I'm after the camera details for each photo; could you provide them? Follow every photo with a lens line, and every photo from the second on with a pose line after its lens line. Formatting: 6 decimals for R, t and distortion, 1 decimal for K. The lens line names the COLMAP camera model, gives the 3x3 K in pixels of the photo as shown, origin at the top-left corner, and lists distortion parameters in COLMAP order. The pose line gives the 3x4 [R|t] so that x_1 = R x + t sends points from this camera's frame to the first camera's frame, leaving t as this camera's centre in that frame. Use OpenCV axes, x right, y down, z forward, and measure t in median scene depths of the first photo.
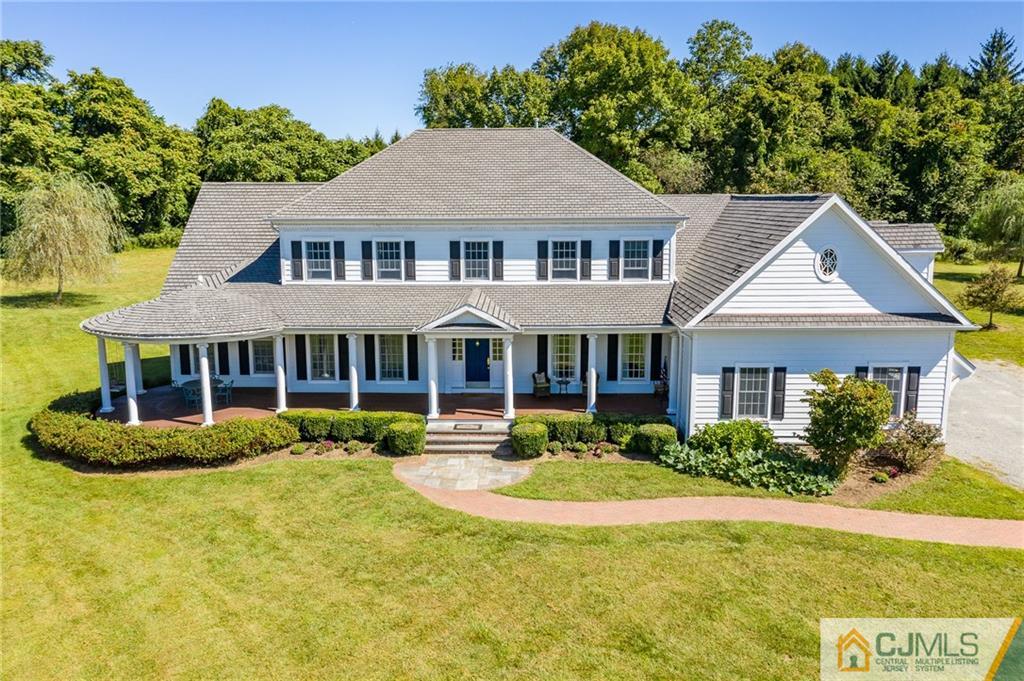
lens RADIAL K [[798.7, 0, 512.0], [0, 798.7, 340.5], [0, 0, 1]] dist [0.007853, 0.005747]
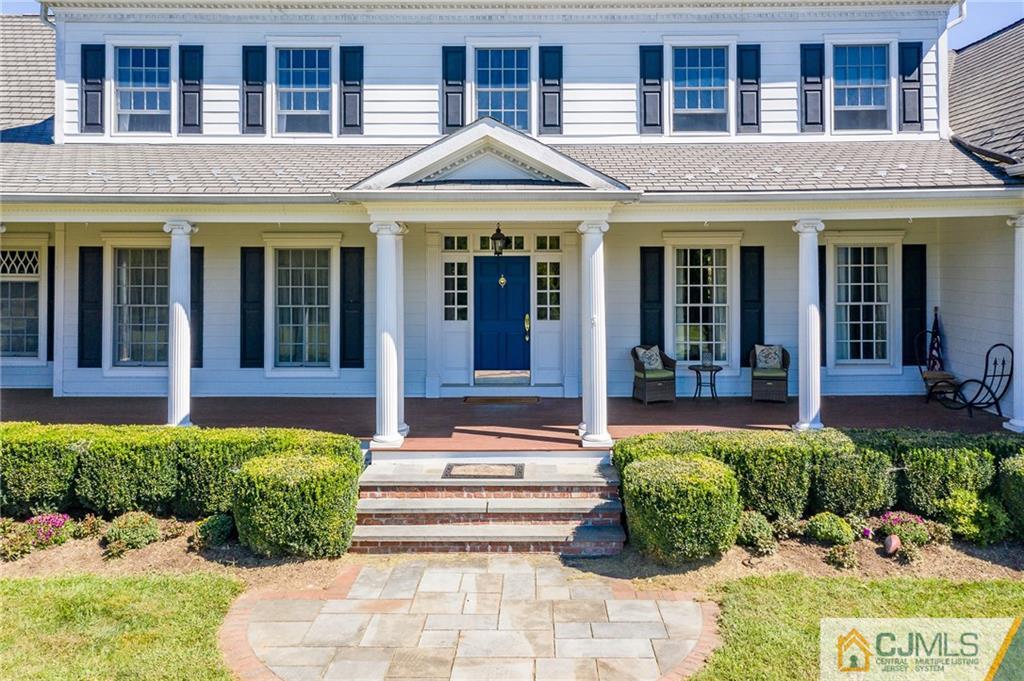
lens RADIAL K [[830.3, 0, 534.3], [0, 830.3, 252.7], [0, 0, 1]] dist [0.002388, -0.001096]
pose [[0.999591, 0.002368, 0.028487, -0.042404], [0.002895, 0.983051, -0.183309, 0.078558], [-0.028438, 0.183316, 0.982643, 0.603806]]
